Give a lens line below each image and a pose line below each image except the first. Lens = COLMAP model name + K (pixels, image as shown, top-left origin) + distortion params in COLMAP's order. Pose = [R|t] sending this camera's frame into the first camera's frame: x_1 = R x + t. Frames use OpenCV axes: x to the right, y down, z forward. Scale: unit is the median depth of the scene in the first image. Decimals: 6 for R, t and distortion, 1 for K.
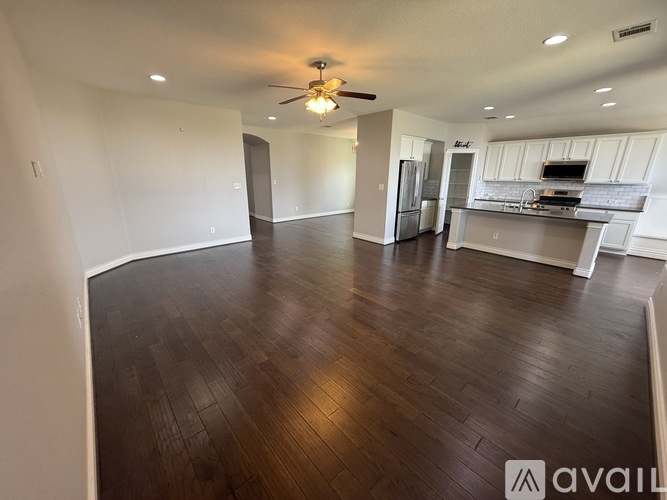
lens RADIAL K [[266.6, 0, 332.8], [0, 266.6, 252.8], [0, 0, 1]] dist [-0.001212, 0.000221]
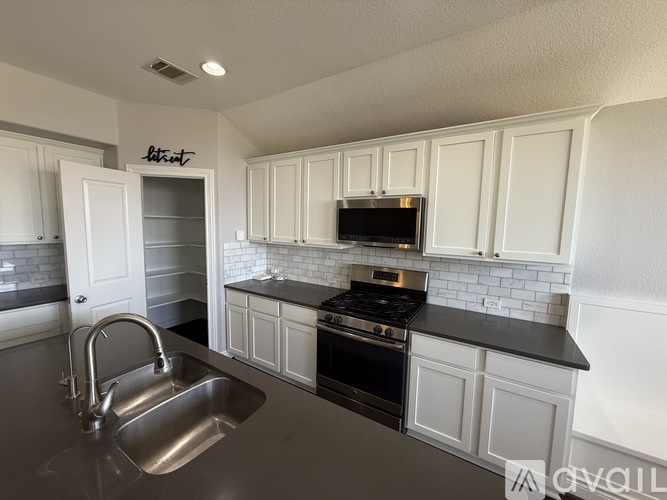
lens RADIAL K [[266.6, 0, 332.5], [0, 266.6, 250.8], [0, 0, 1]] dist [-0.001212, 0.000221]
pose [[0.963040, -0.014096, 0.268988, 0.716371], [0.062151, 0.983311, -0.170985, -0.211163], [-0.262088, 0.181383, 0.947845, 0.673329]]
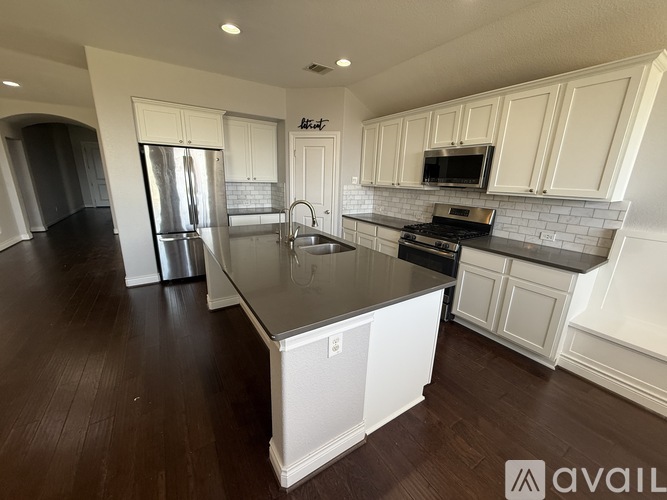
lens RADIAL K [[266.6, 0, 334.4], [0, 266.6, 251.0], [0, 0, 1]] dist [-0.001212, 0.000221]
pose [[0.987133, 0.063206, -0.146878, 0.746451], [-0.066564, 0.997619, -0.018057, -0.132713], [0.145387, 0.027602, 0.988990, 0.490341]]
